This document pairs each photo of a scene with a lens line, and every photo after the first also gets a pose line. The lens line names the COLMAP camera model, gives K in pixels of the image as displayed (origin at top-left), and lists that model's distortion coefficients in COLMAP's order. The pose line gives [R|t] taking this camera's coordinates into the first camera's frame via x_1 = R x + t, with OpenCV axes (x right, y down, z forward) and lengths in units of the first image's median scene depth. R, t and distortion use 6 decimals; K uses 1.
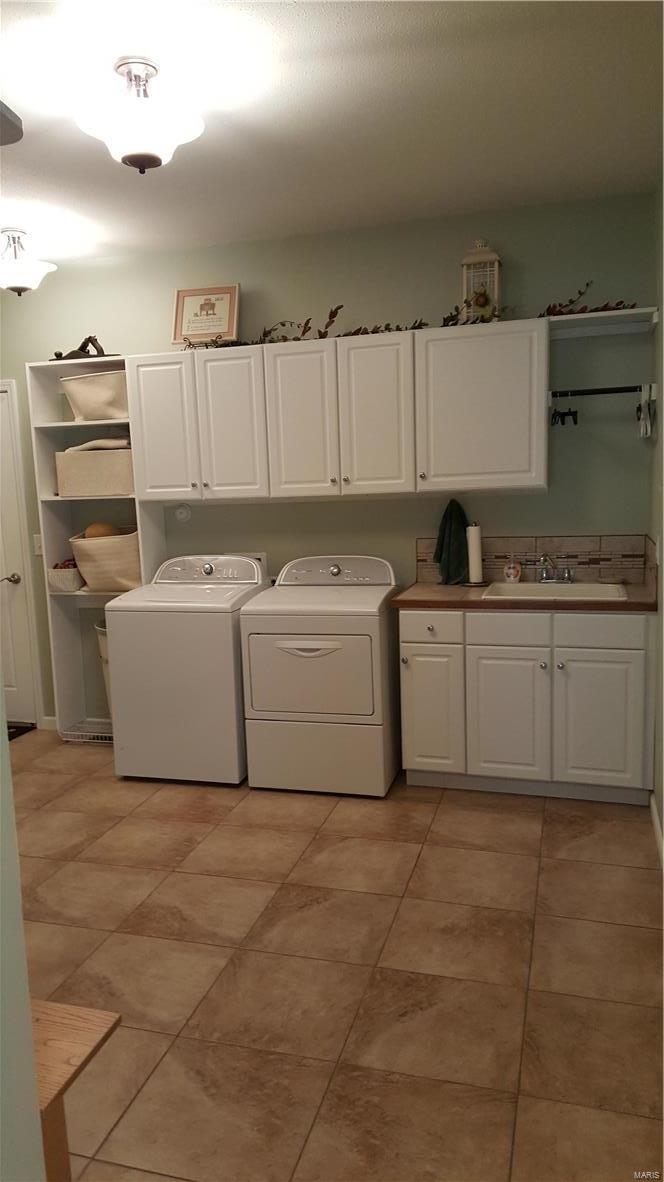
lens RADIAL K [[897.4, 0, 308.4], [0, 897.4, 643.6], [0, 0, 1]] dist [0.147225, -0.242145]
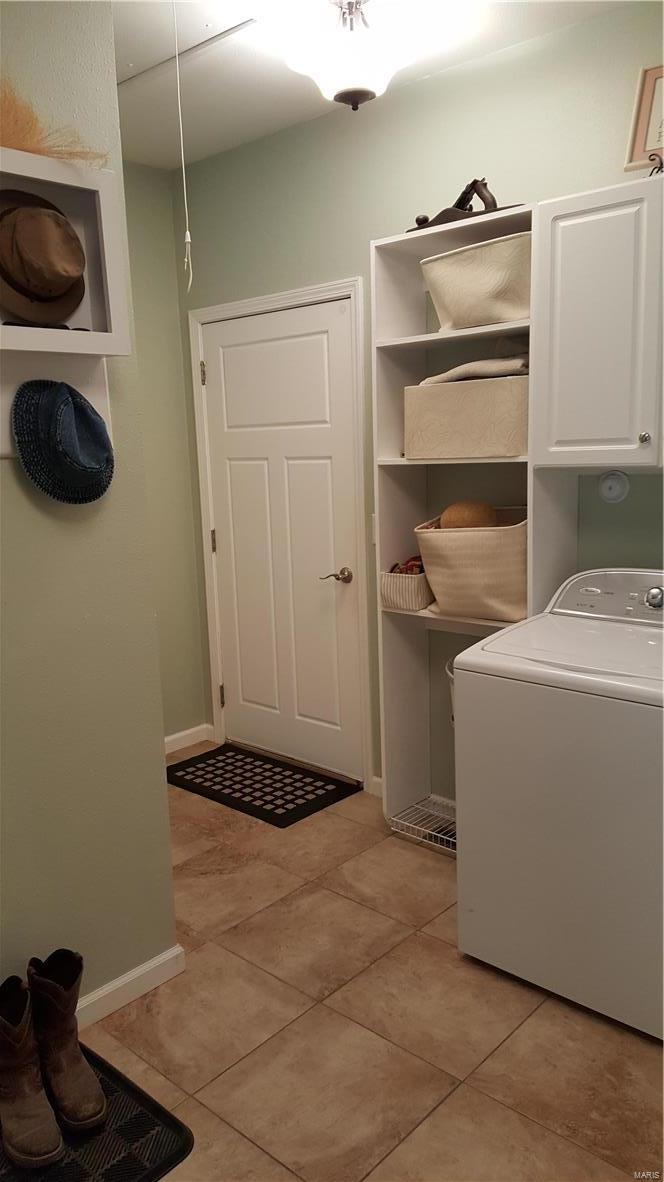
lens RADIAL K [[871.2, 0, 332.0], [0, 871.2, 591.0], [0, 0, 1]] dist [0.147895, -0.214841]
pose [[0.913727, 0.074018, -0.399530, -0.080176], [-0.071692, 0.997210, 0.020785, -0.085667], [0.399954, 0.009651, 0.916485, 0.462429]]
